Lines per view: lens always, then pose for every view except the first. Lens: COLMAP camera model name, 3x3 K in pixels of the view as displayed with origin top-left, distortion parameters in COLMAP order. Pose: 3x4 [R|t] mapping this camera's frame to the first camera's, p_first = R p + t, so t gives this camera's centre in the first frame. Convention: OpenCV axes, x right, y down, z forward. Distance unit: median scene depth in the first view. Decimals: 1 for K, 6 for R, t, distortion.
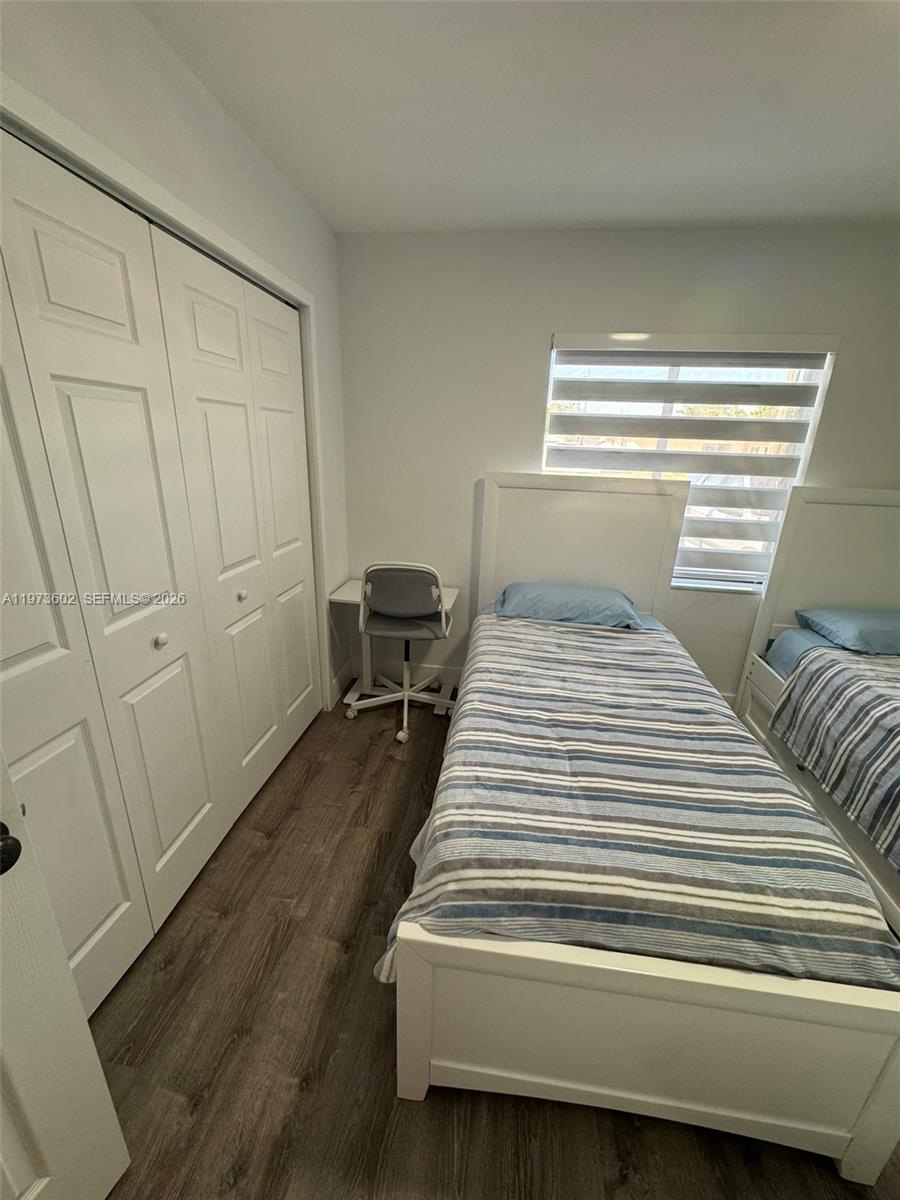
lens RADIAL K [[477.8, 0, 451.4], [0, 477.8, 601.3], [0, 0, 1]] dist [-0.003499, 0.000469]
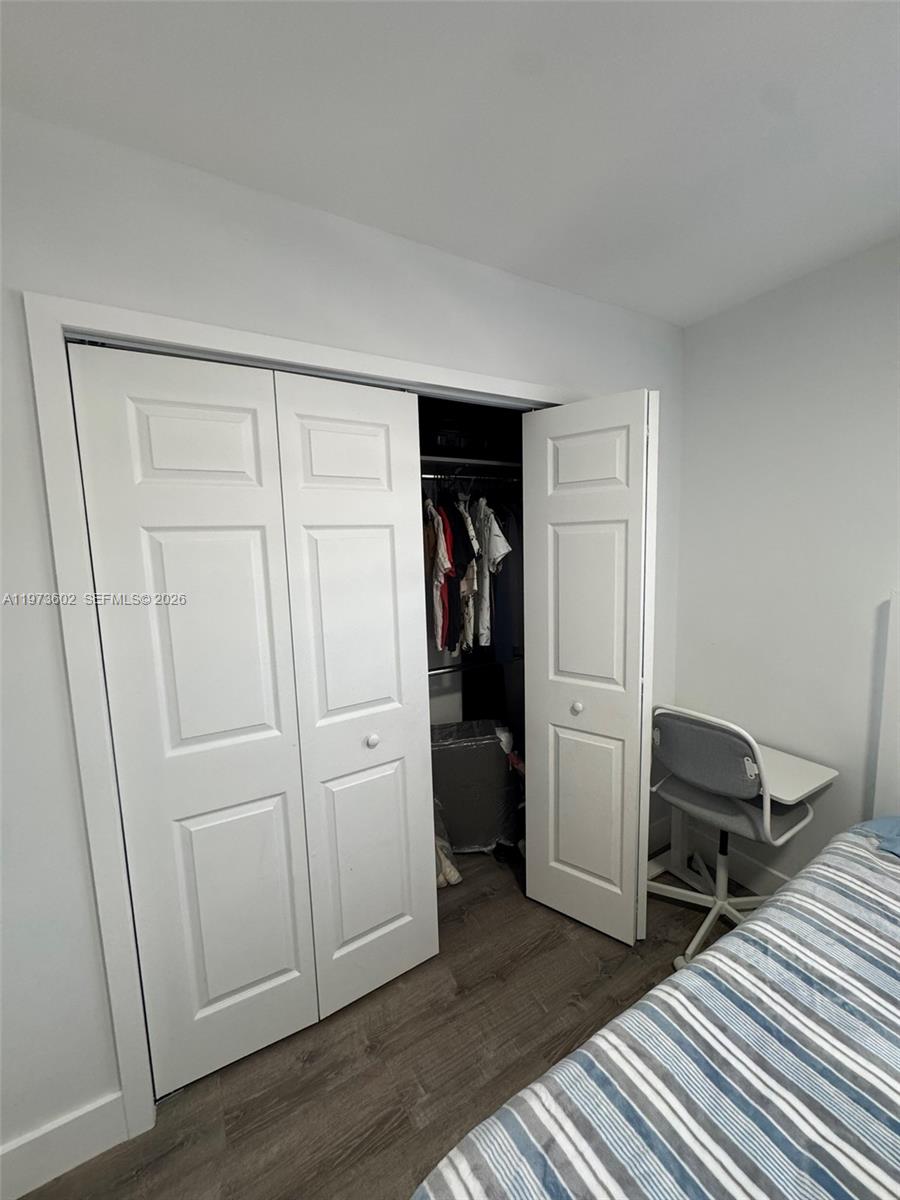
lens RADIAL K [[477.8, 0, 449.9], [0, 477.8, 602.9], [0, 0, 1]] dist [-0.003499, 0.000469]
pose [[0.620693, 0.044370, -0.782797, 0.291748], [-0.198600, 0.974735, -0.102224, -0.125542], [0.758484, 0.218913, 0.613824, 0.320856]]
